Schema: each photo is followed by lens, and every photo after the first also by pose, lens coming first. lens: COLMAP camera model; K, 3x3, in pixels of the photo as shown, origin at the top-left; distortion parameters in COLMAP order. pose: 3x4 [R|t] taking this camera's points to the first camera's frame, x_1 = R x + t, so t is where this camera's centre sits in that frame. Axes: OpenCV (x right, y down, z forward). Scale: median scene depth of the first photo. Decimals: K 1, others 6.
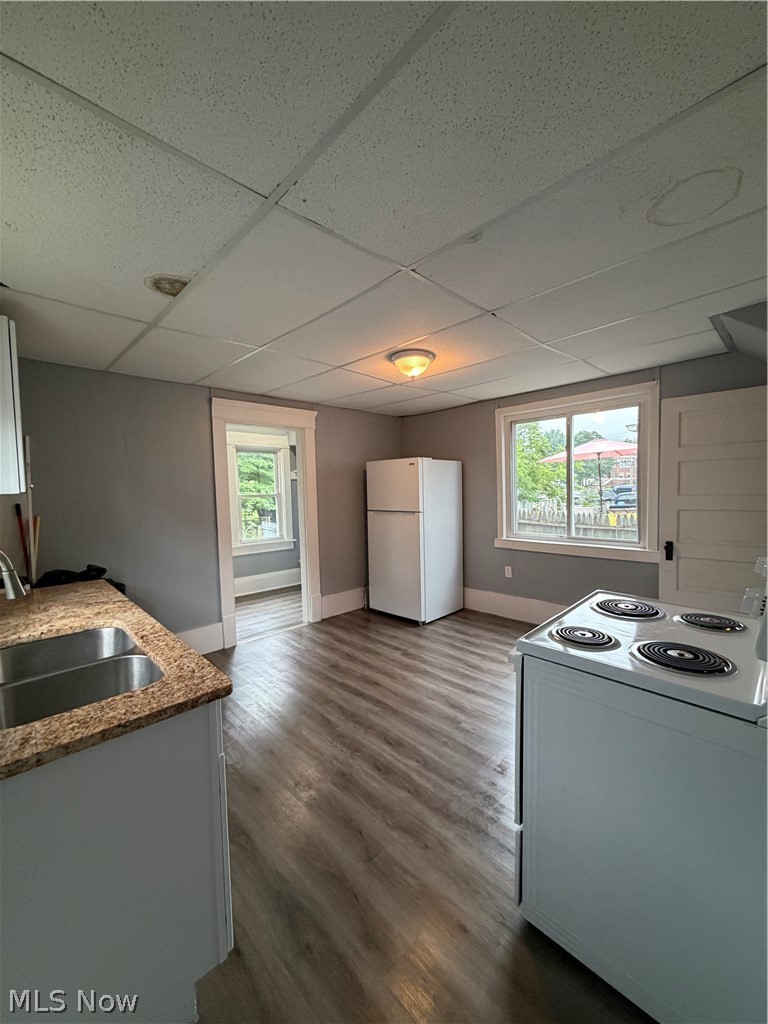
lens RADIAL K [[406.4, 0, 389.4], [0, 406.4, 510.9], [0, 0, 1]] dist [-0.000003, 0.000228]
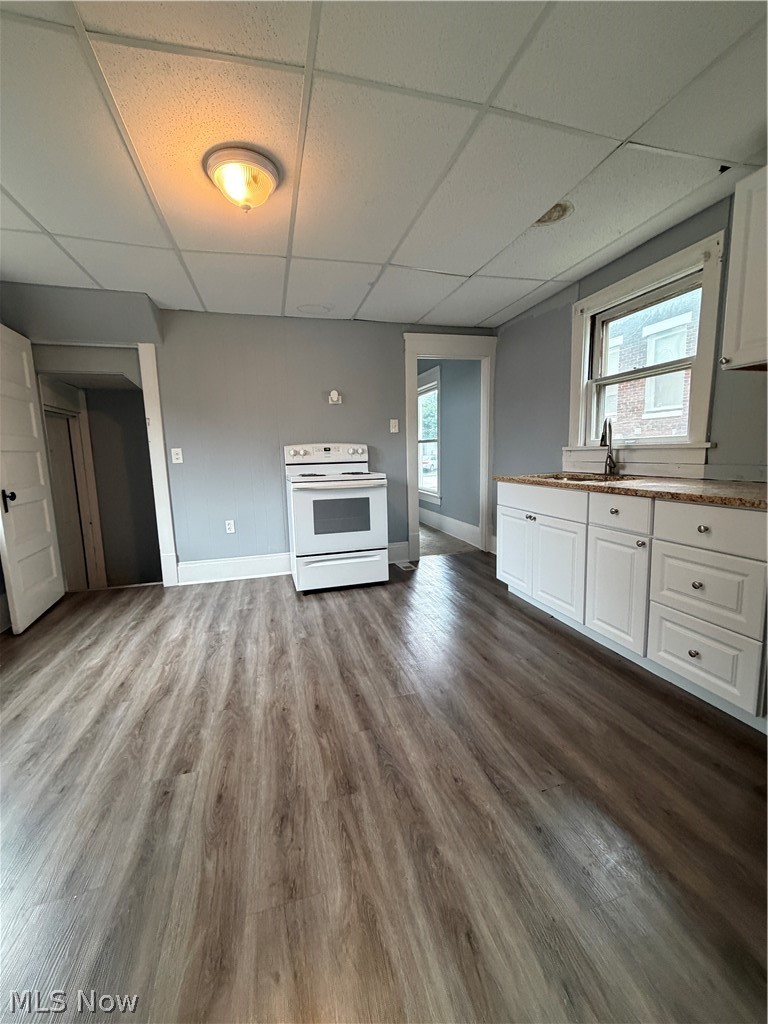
lens RADIAL K [[406.4, 0, 381.7], [0, 406.4, 508.7], [0, 0, 1]] dist [-0.000003, 0.000228]
pose [[-0.872831, -0.018907, 0.487657, -0.424550], [0.079161, 0.980531, 0.179701, 0.028613], [-0.481560, 0.195452, -0.854341, 1.477152]]
